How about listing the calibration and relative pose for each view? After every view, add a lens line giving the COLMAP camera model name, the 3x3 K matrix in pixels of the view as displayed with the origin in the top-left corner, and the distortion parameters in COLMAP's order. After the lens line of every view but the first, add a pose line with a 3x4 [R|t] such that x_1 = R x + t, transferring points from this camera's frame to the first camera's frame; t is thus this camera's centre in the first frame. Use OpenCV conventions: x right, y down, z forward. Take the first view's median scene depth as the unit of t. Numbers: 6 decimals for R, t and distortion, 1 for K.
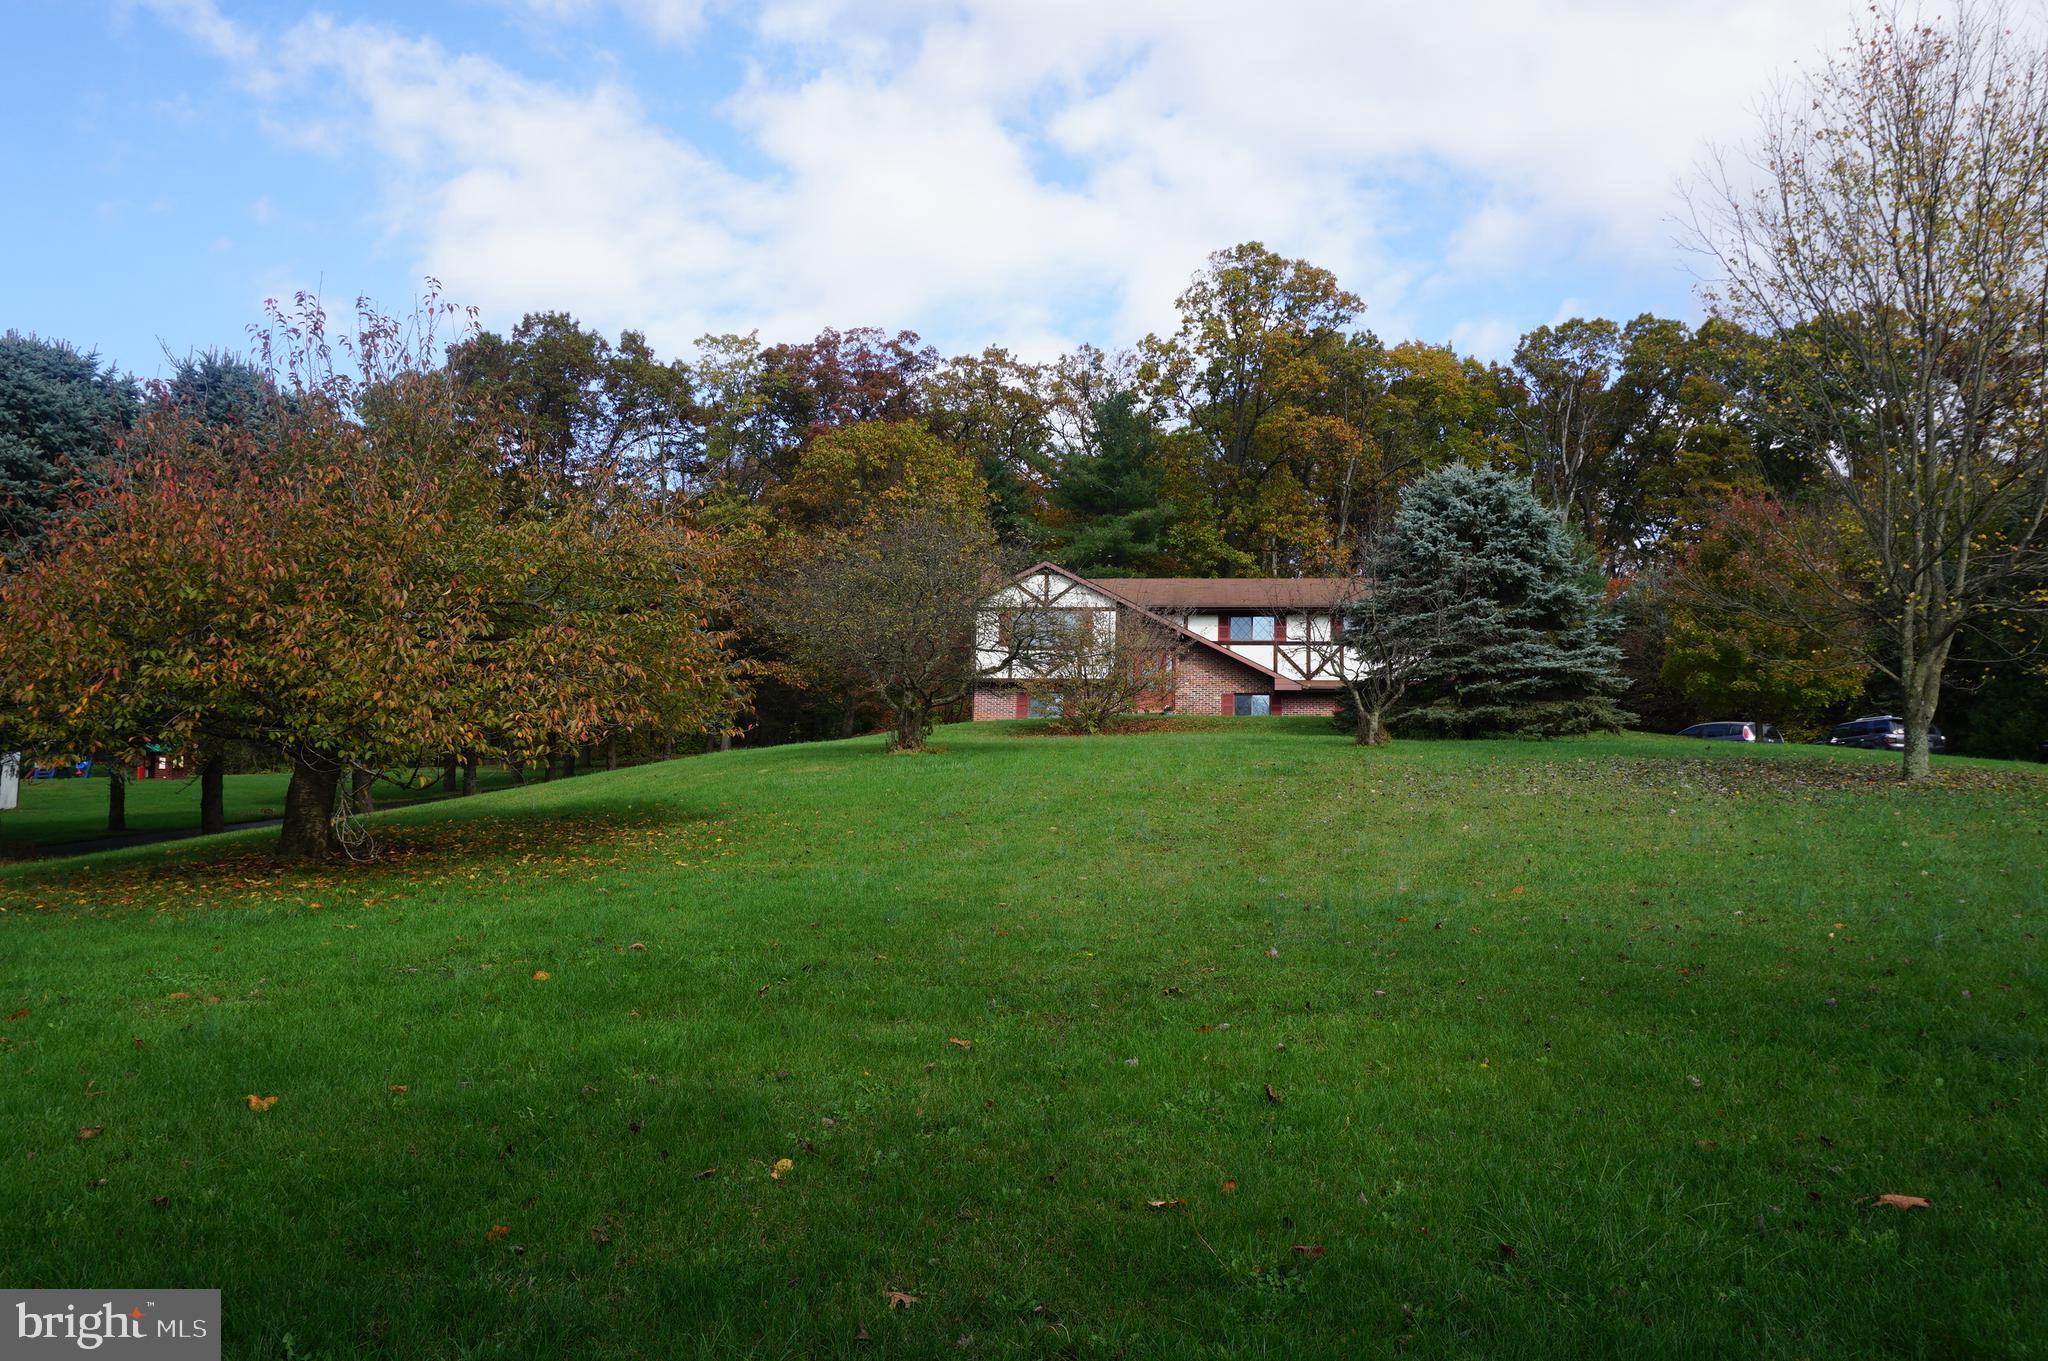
lens RADIAL K [[1544.1, 0, 1023.7], [0, 1544.1, 688.5], [0, 0, 1]] dist [-0.013964, -0.003832]
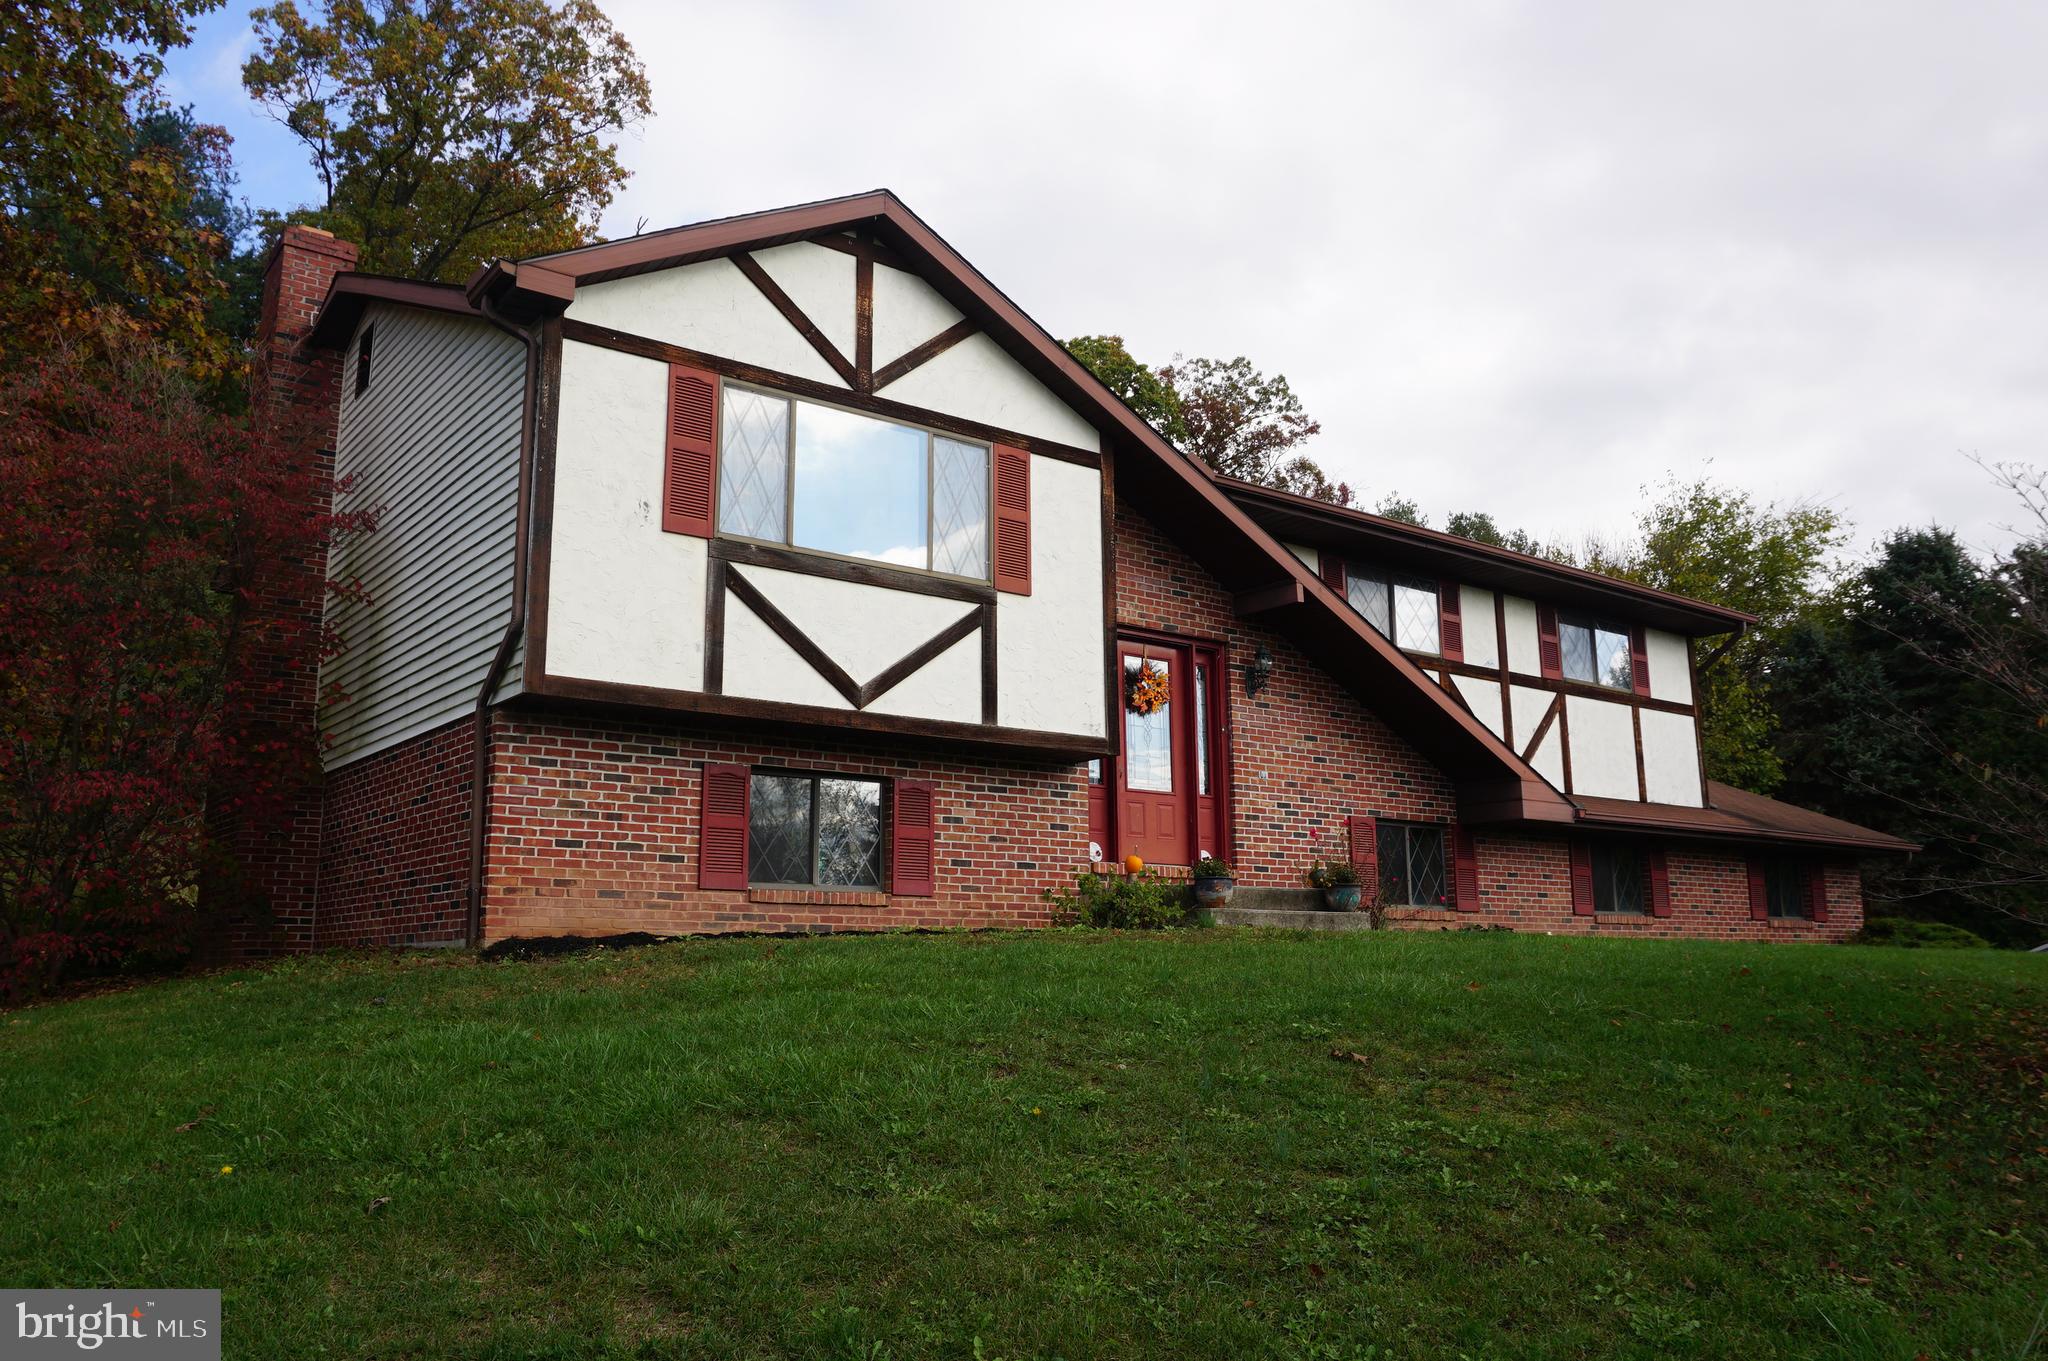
lens RADIAL K [[1544.1, 0, 1036.2], [0, 1544.1, 678.6], [0, 0, 1]] dist [-0.013964, -0.003832]
pose [[0.700813, 0.103400, 0.705812, -0.122389], [-0.076193, 0.994629, -0.070057, 0.002235], [-0.709264, -0.004681, 0.704927, 0.835938]]
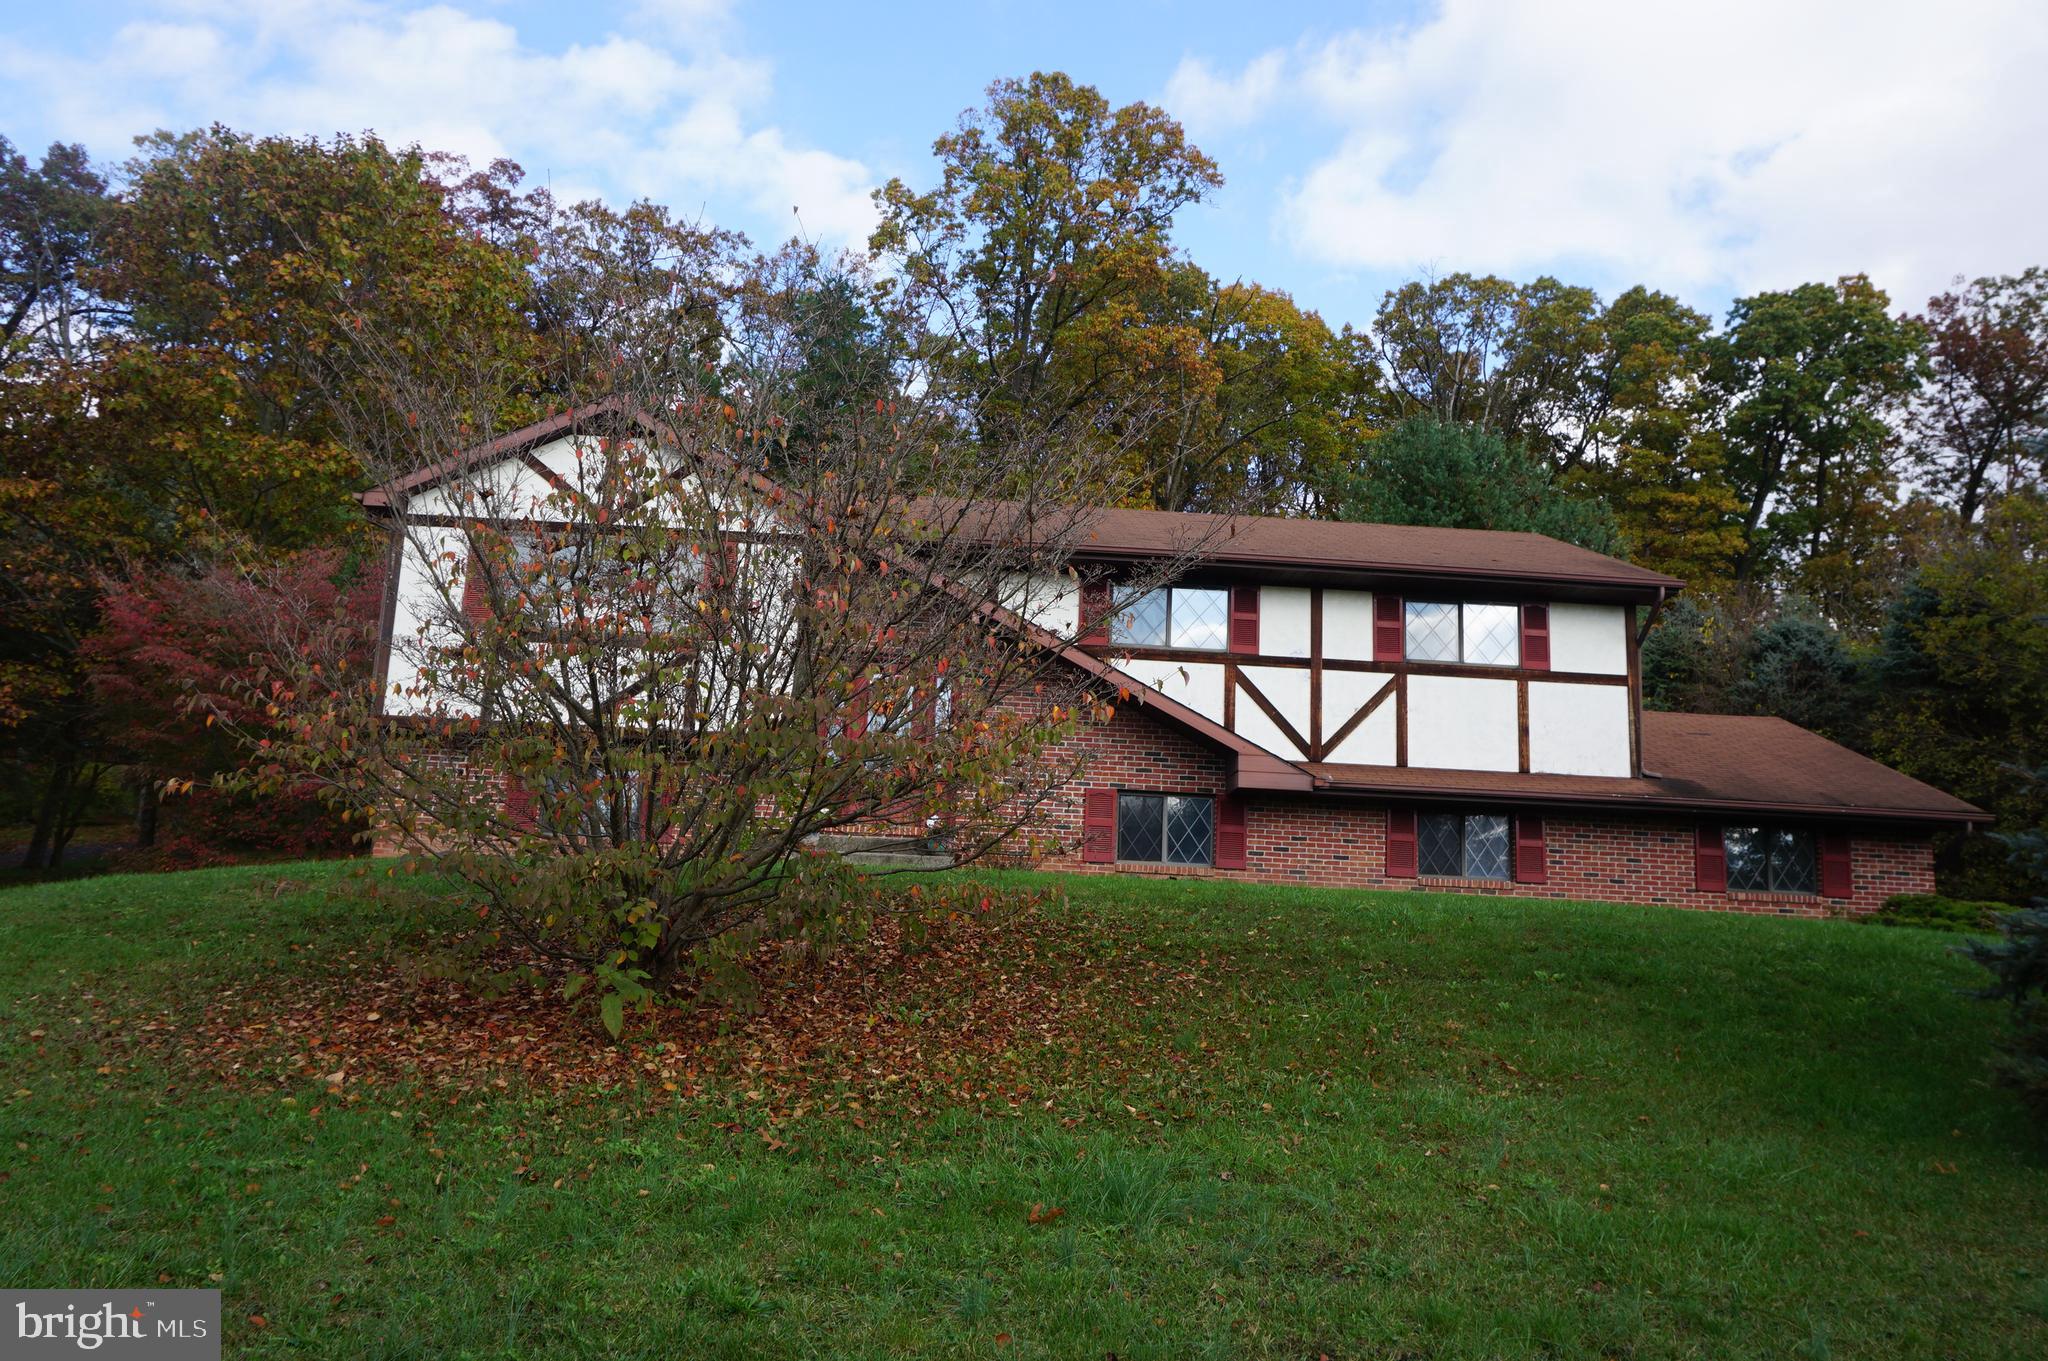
lens RADIAL K [[1597.2, 0, 1034.9], [0, 1597.2, 677.2], [0, 0, 1]] dist [-0.020410, 0.014969]
pose [[0.980149, 0.052009, 0.191318, 0.043839], [-0.044331, 0.998039, -0.044199, -0.005791], [-0.193241, 0.034840, 0.980533, 0.633692]]
